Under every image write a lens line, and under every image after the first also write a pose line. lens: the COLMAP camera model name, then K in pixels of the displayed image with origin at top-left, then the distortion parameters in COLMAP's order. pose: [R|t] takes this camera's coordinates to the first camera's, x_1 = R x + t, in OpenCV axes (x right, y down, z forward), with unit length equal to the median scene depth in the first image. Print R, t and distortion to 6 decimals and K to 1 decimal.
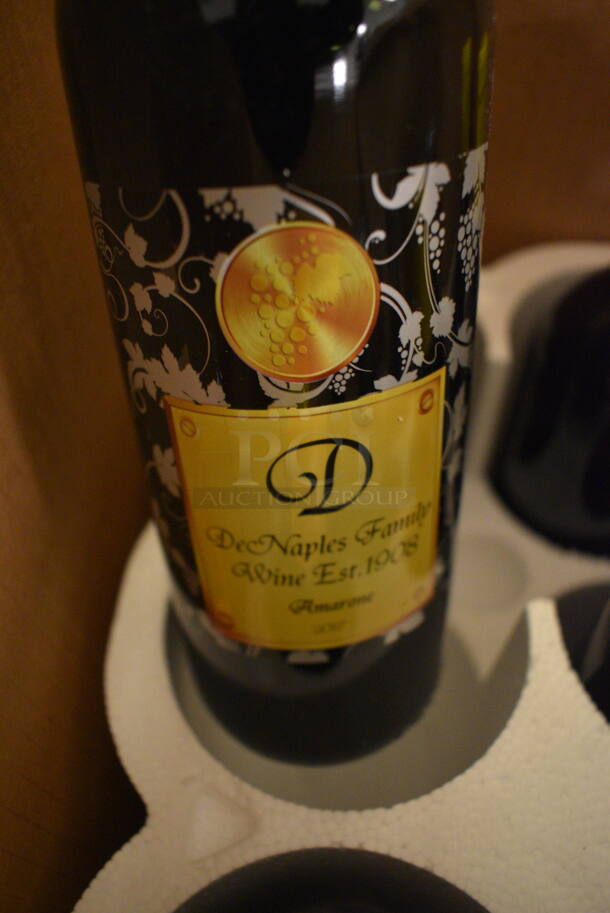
lens RADIAL K [[660.6, 0, 321.7], [0, 660.6, 490.1], [0, 0, 1]] dist [-0.075152, -0.010838]
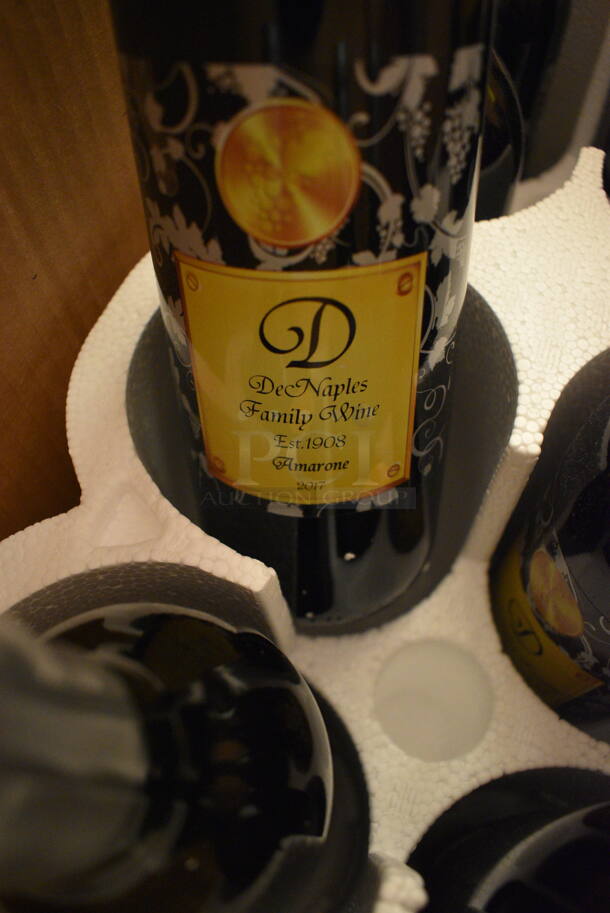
lens RADIAL K [[660.6, 0, 326.3], [0, 660.6, 479.6], [0, 0, 1]] dist [-0.075152, -0.010838]
pose [[0.984909, 0.143673, -0.096496, 0.198223], [-0.131422, 0.983646, 0.123164, 0.078504], [0.112613, -0.108623, 0.987684, -0.141636]]
